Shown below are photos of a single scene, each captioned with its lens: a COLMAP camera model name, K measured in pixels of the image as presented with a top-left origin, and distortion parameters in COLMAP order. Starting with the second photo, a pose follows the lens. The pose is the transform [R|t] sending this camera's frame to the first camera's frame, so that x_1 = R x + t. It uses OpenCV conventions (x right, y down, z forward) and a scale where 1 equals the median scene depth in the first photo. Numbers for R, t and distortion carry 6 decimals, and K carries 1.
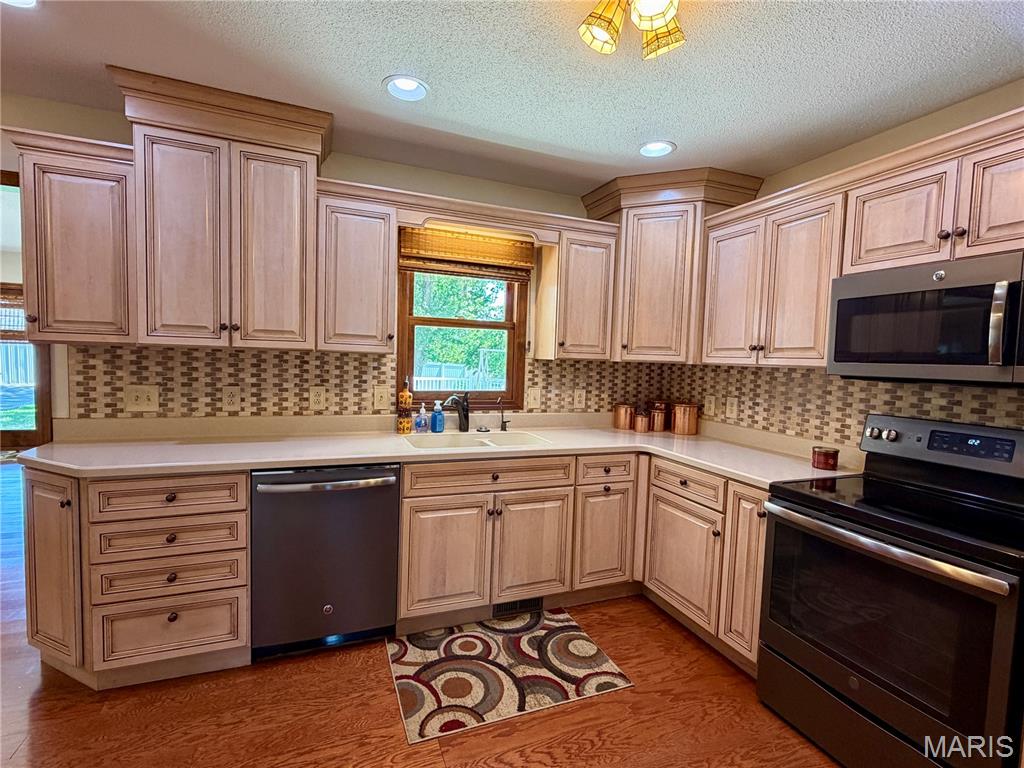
lens RADIAL K [[475.6, 0, 513.0], [0, 475.6, 385.4], [0, 0, 1]] dist [-0.001399, 0.000879]
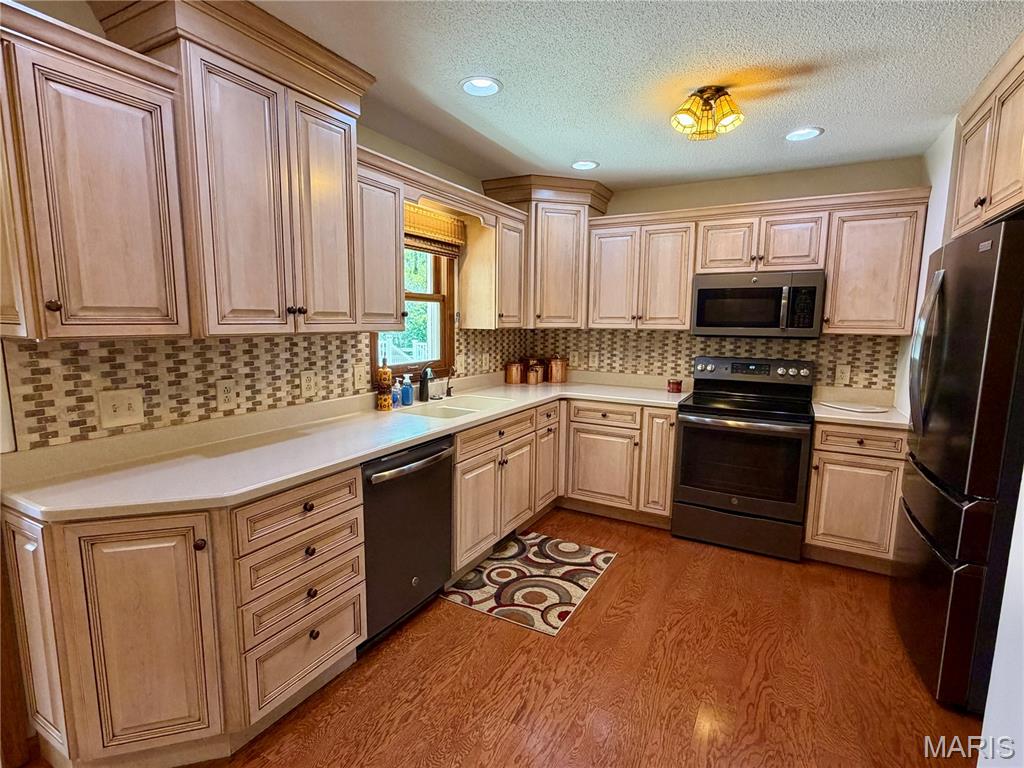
lens RADIAL K [[500.1, 0, 510.3], [0, 500.1, 384.8], [0, 0, 1]] dist [0.005225, -0.001300]
pose [[0.776537, -0.108141, 0.620722, -0.790863], [0.052527, 0.992843, 0.107258, -0.058917], [-0.627878, -0.050685, 0.776660, 0.033637]]
